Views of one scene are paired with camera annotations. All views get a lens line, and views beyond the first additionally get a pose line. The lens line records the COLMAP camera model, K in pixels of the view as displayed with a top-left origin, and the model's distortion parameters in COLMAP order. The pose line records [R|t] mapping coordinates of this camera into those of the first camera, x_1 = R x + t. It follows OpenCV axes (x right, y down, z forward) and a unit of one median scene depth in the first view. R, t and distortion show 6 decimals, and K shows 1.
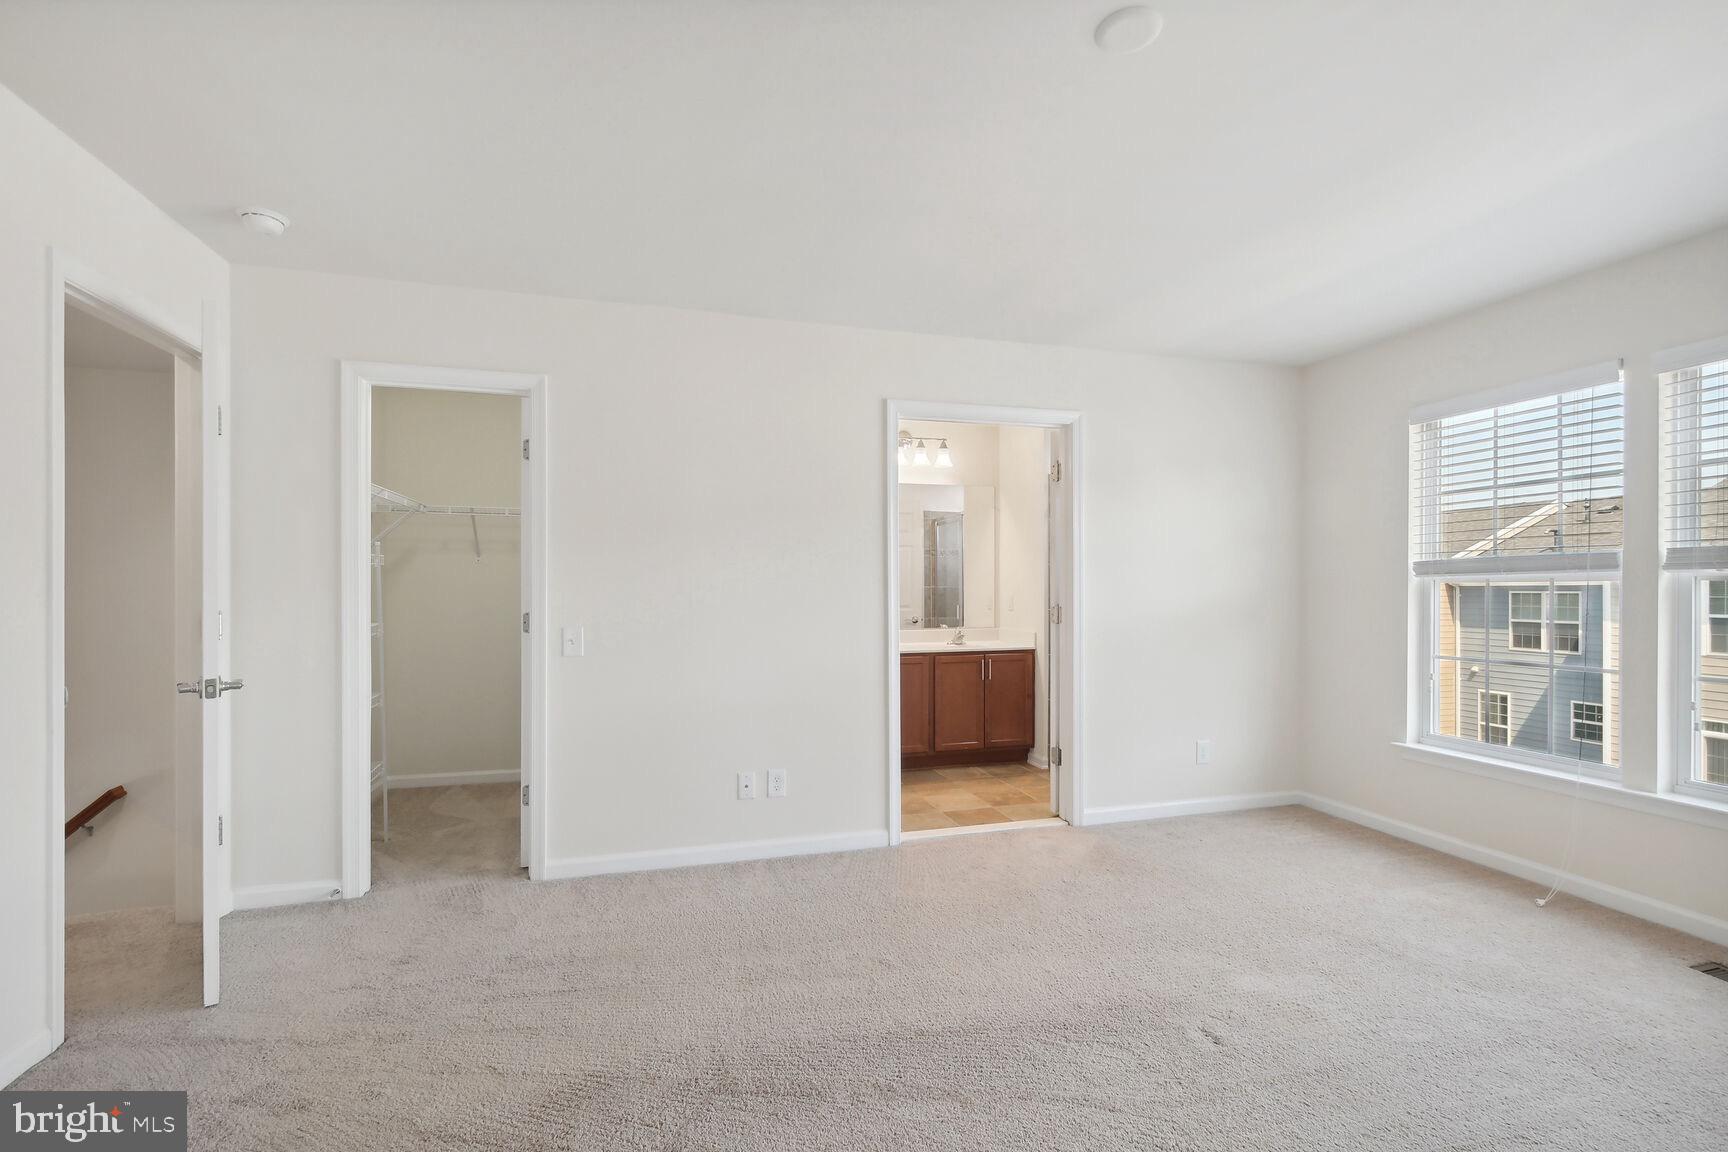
lens RADIAL K [[762.7, 0, 860.6], [0, 762.7, 571.6], [0, 0, 1]] dist [0.002662, -0.002042]
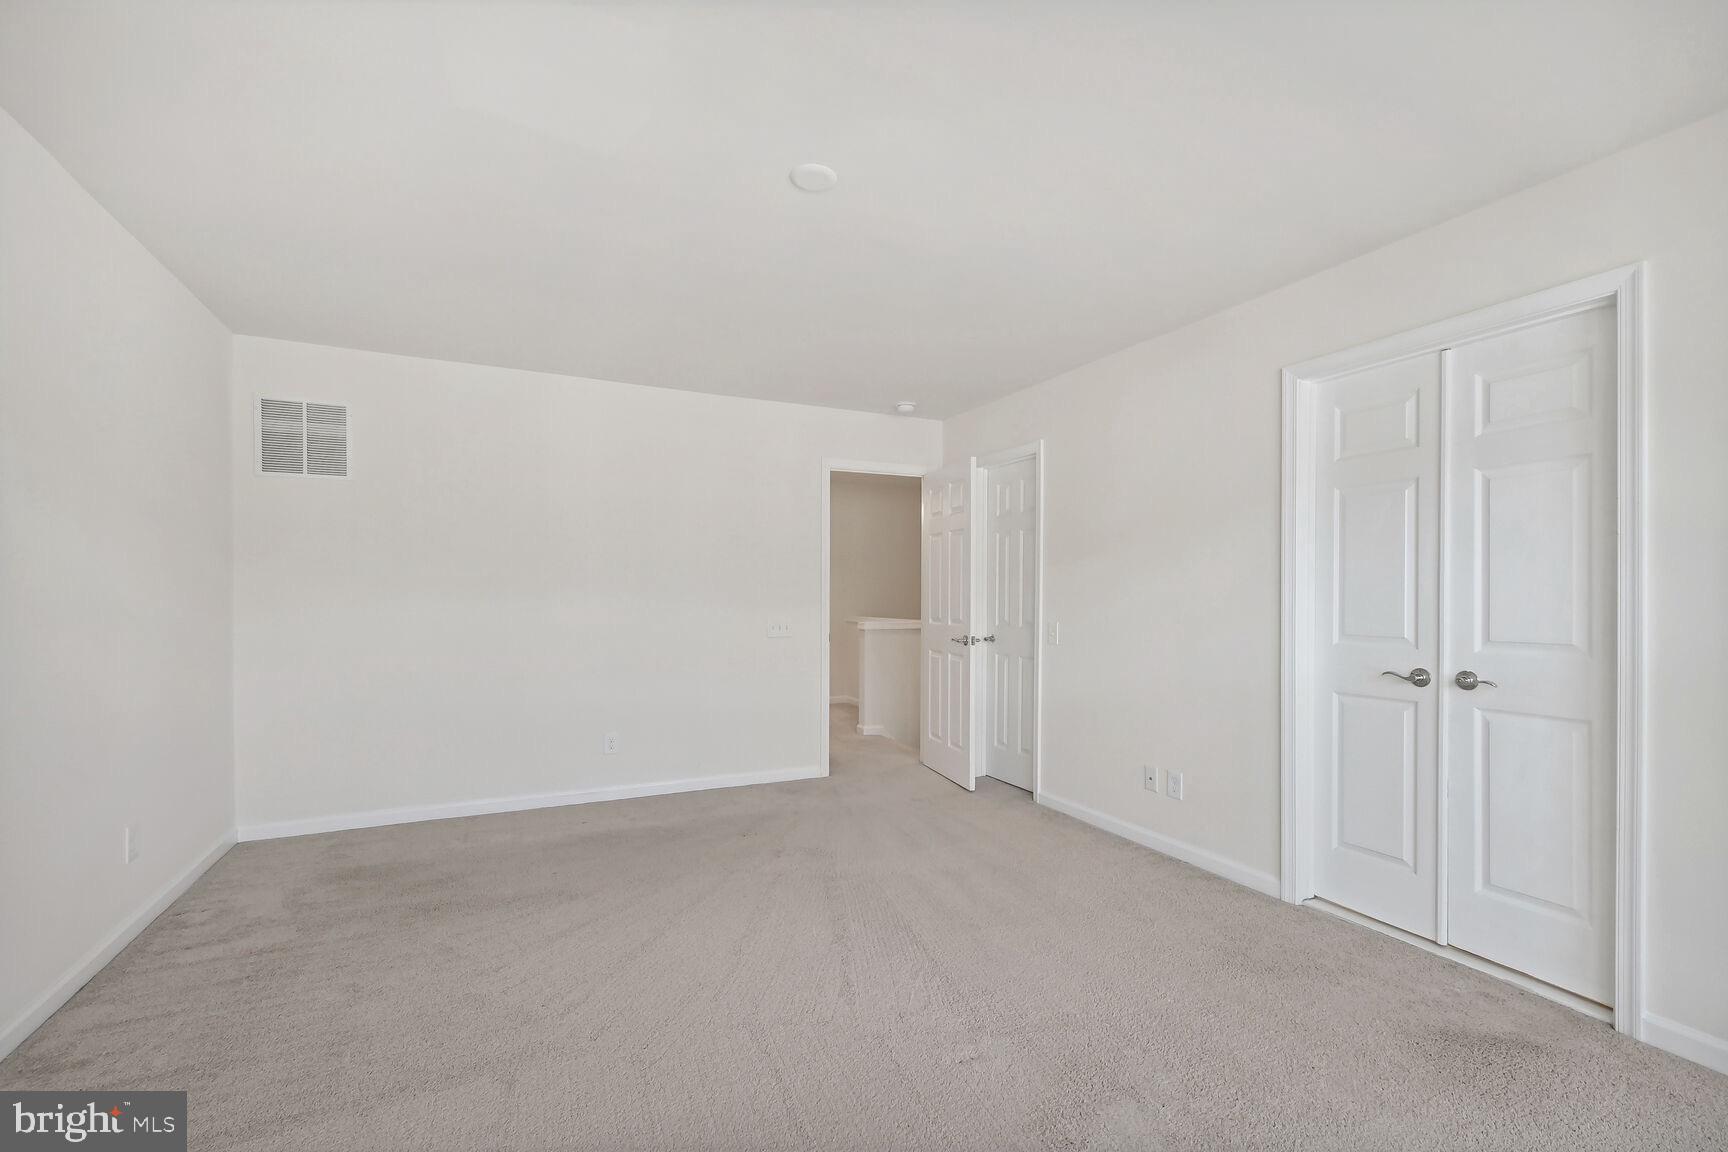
lens RADIAL K [[762.7, 0, 856.2], [0, 762.7, 577.3], [0, 0, 1]] dist [0.002662, -0.002042]
pose [[0.140150, -0.000216, -0.990130, 0.862220], [0.018718, 0.999822, 0.002431, -0.007637], [0.989953, -0.018874, 0.140129, 0.461878]]
